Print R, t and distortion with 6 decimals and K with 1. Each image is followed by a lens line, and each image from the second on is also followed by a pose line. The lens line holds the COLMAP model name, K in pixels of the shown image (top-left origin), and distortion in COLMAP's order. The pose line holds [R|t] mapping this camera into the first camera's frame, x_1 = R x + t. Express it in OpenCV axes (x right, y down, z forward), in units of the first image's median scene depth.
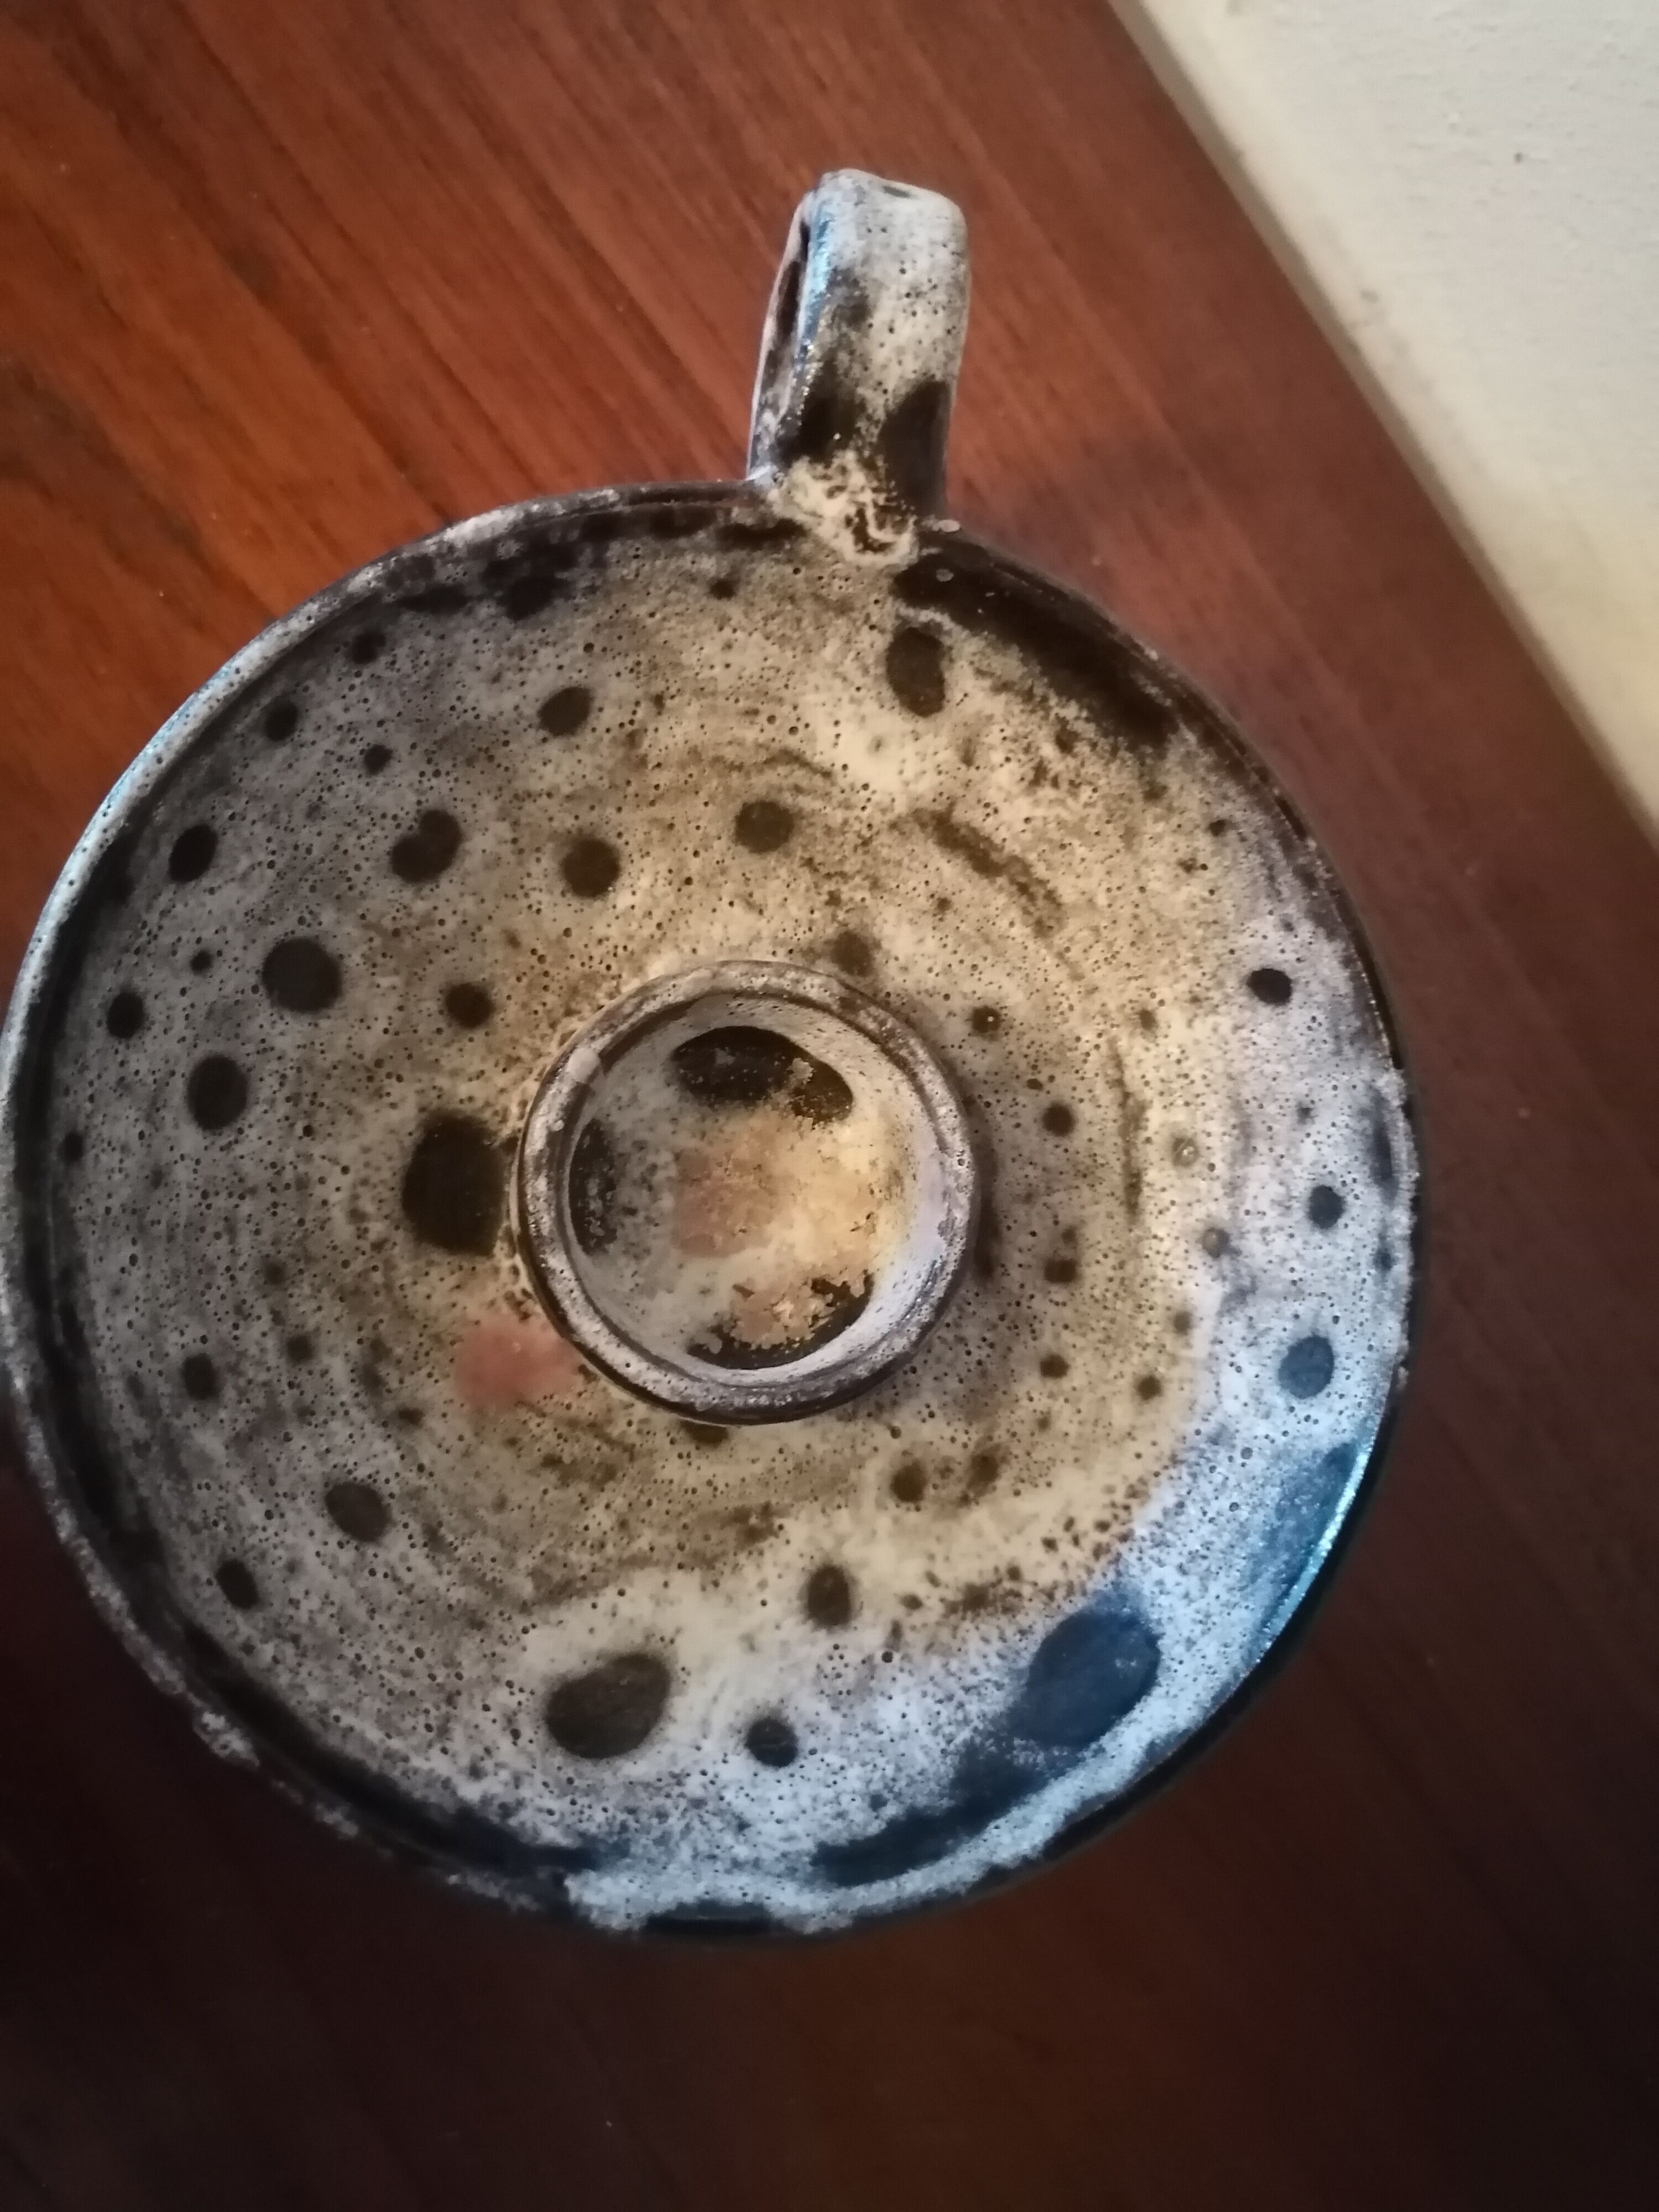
lens RADIAL K [[1729.2, 0, 814.9], [0, 1729.2, 1100.3], [0, 0, 1]] dist [0.002983, 0.002289]
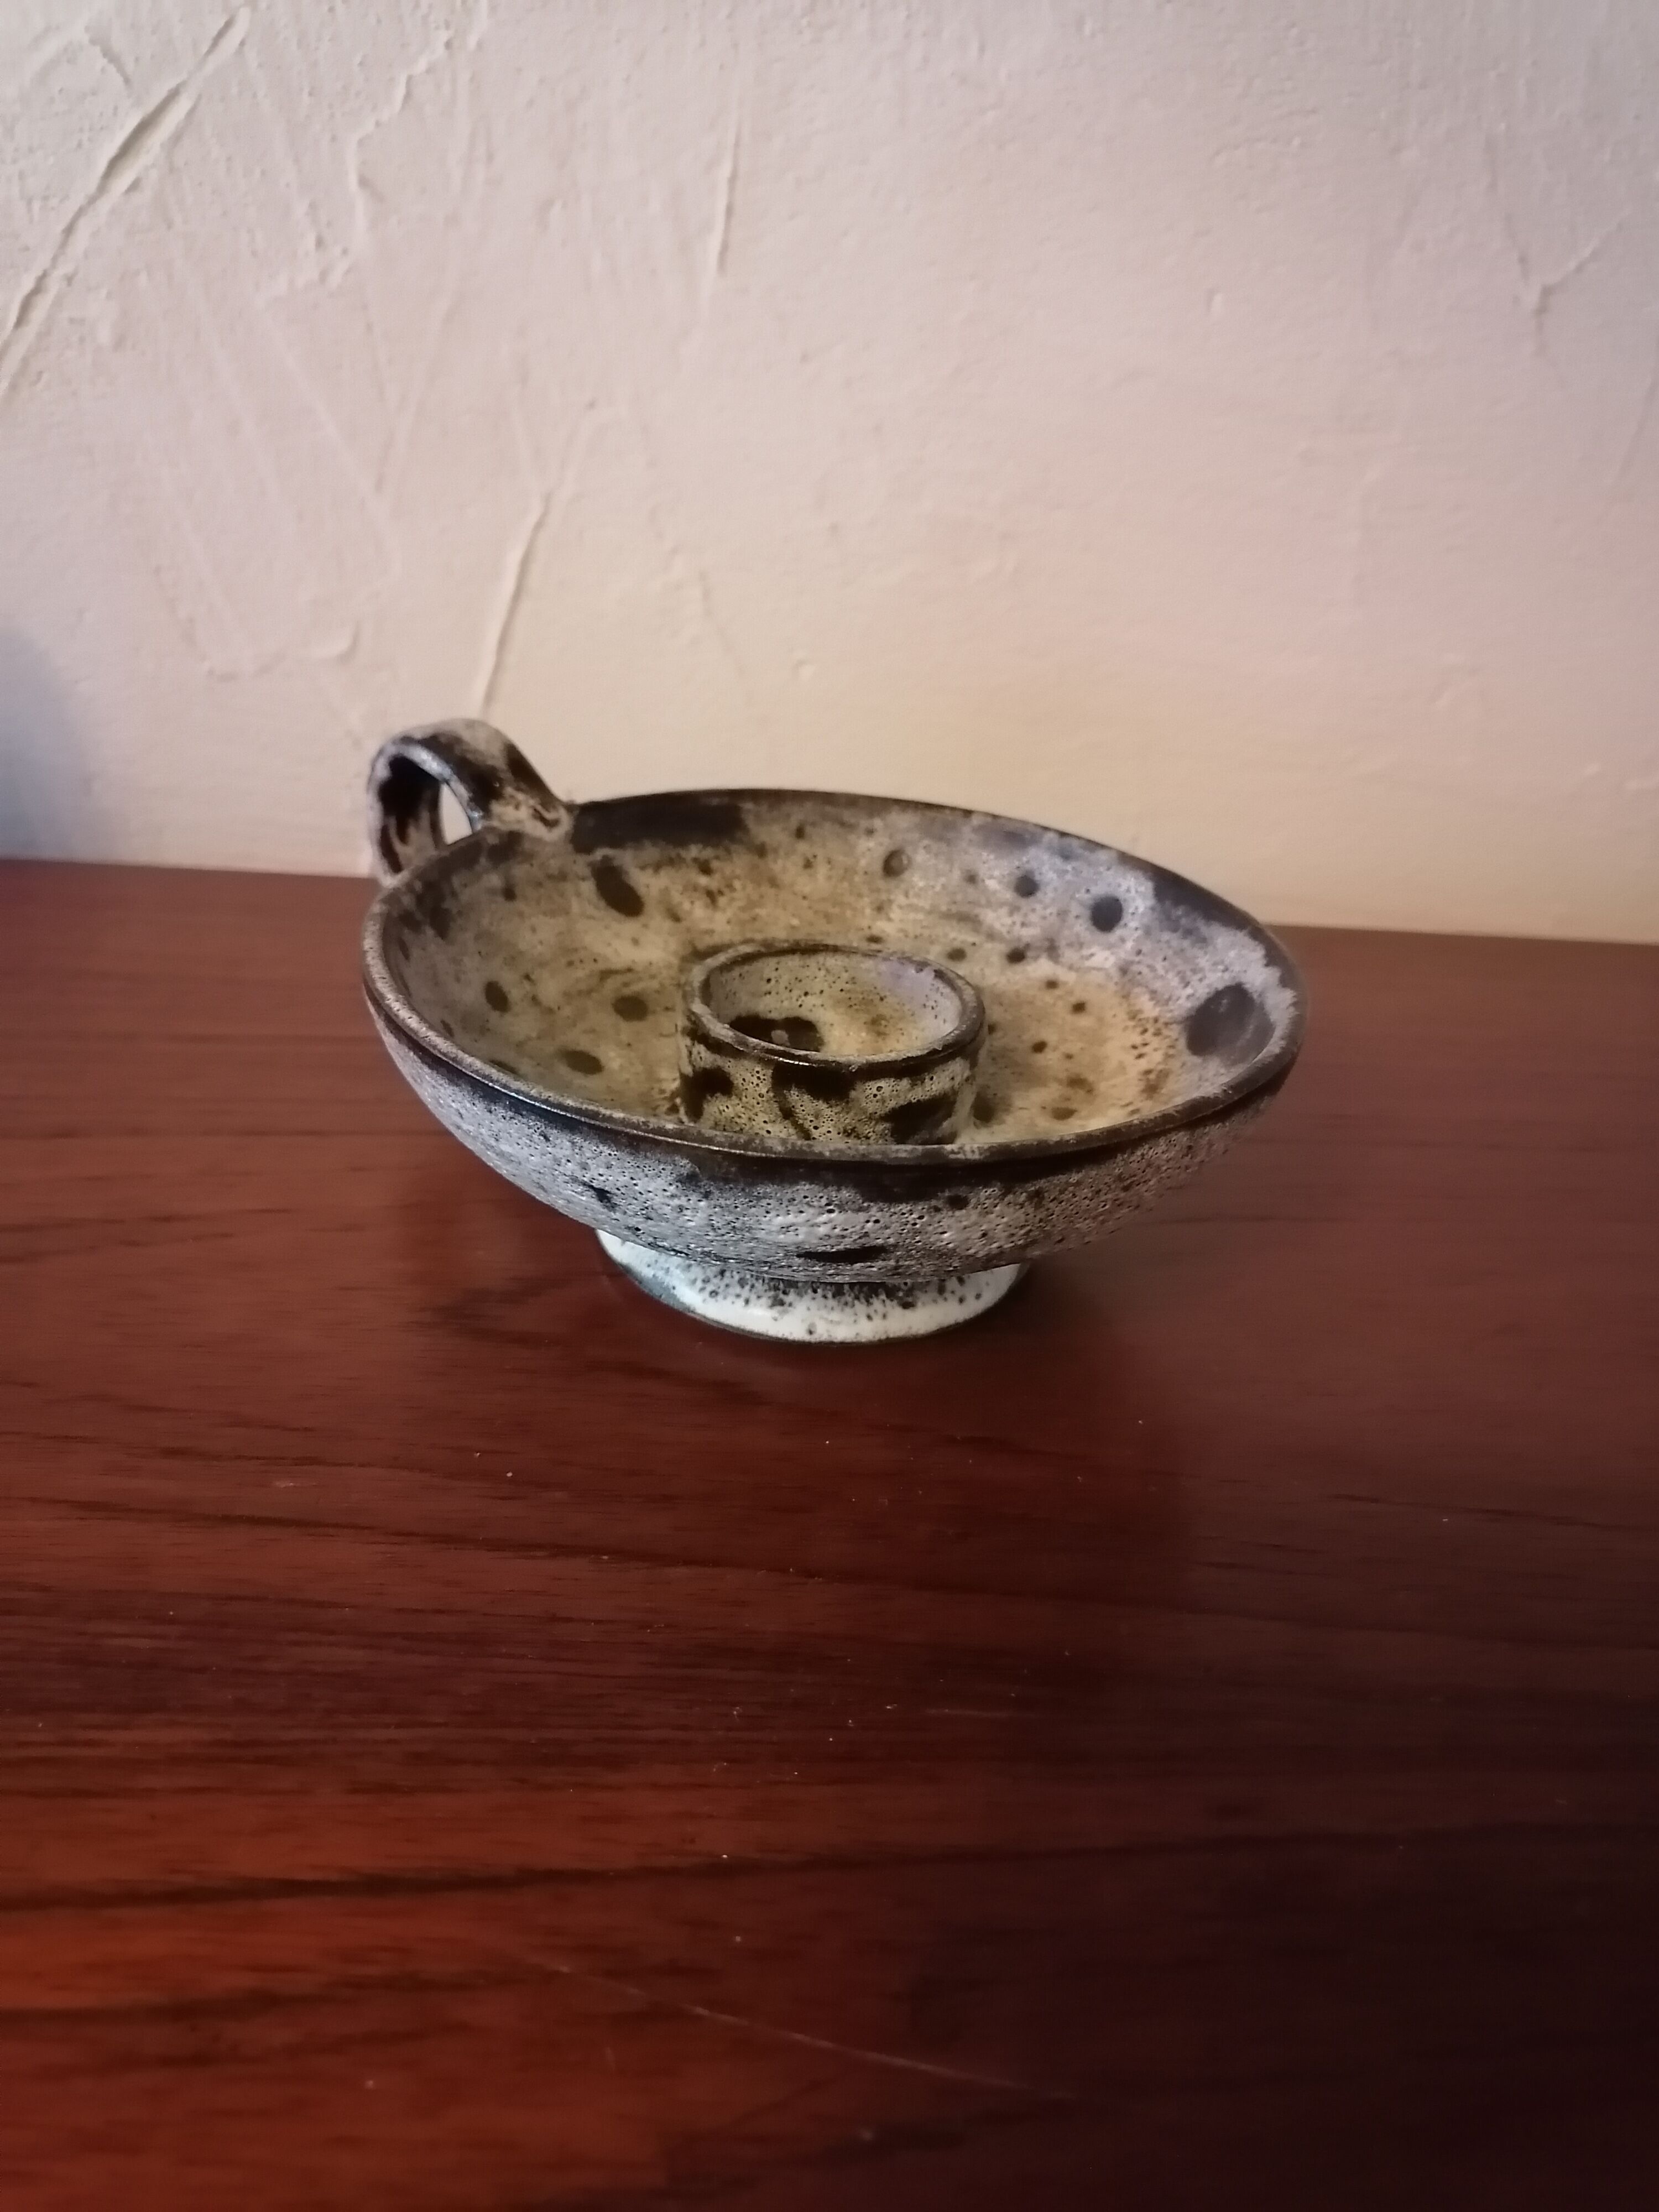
lens RADIAL K [[1729.2, 0, 814.9], [0, 1729.2, 1100.3], [0, 0, 1]] dist [0.002983, 0.002289]
pose [[0.545814, -0.548167, 0.633719, -0.995222], [0.836978, 0.392278, -0.381558, 0.615641], [-0.039437, 0.738669, 0.672914, 0.043688]]
